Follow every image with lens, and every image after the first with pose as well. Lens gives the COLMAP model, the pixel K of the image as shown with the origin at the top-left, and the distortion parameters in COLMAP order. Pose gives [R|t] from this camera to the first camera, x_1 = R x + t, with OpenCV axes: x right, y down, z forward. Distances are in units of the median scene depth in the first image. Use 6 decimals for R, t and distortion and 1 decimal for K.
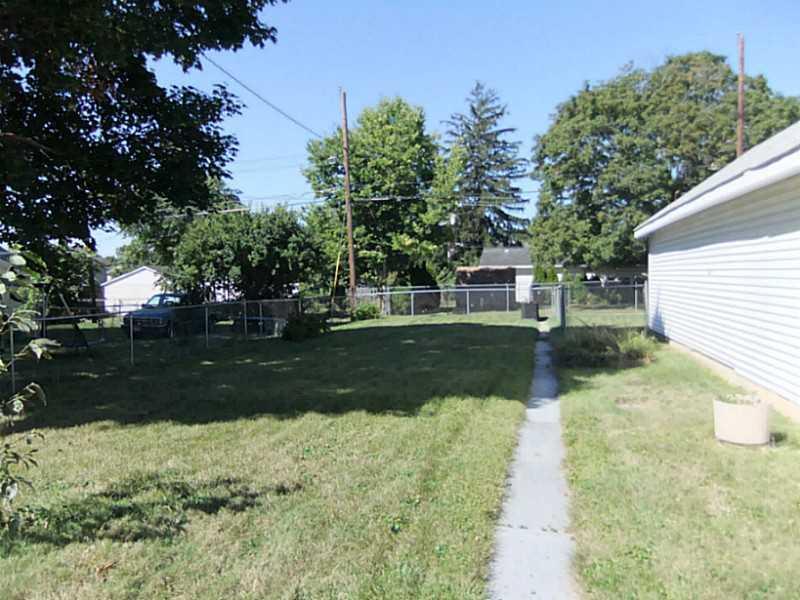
lens RADIAL K [[609.5, 0, 400.5], [0, 609.5, 306.8], [0, 0, 1]] dist [-0.032501, 0.000107]
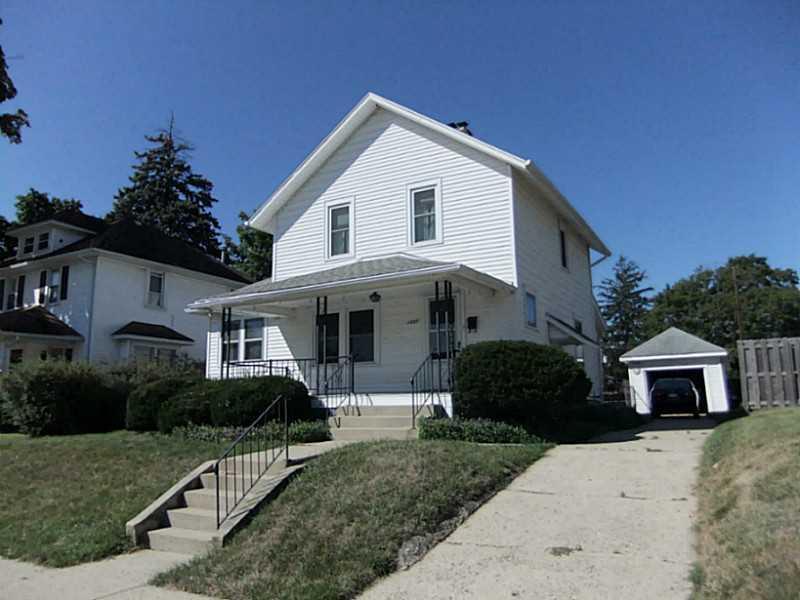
lens RADIAL K [[611.8, 0, 400.0], [0, 611.8, 300.0], [0, 0, 1]] dist [-0.040372, 0.002658]
pose [[0.961060, -0.049974, -0.271785, 0.018302], [-0.012765, 0.974434, -0.224311, 0.034034], [0.276047, 0.219045, 0.935851, -0.380883]]
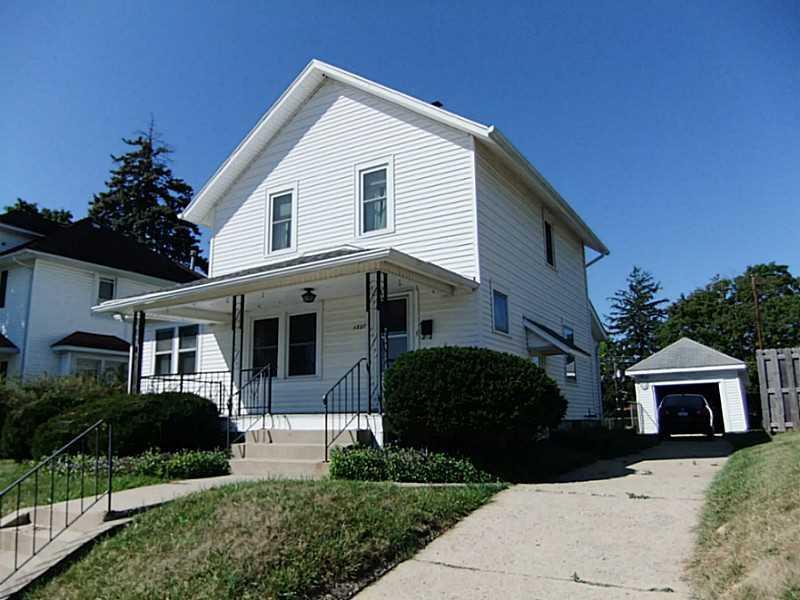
lens RADIAL K [[609.5, 0, 400.5], [0, 609.5, 306.8], [0, 0, 1]] dist [-0.032501, 0.000107]
pose [[0.953544, -0.057961, -0.295627, 0.027713], [-0.014420, 0.971411, -0.236966, 0.029921], [0.300910, 0.230220, 0.925447, -0.342663]]
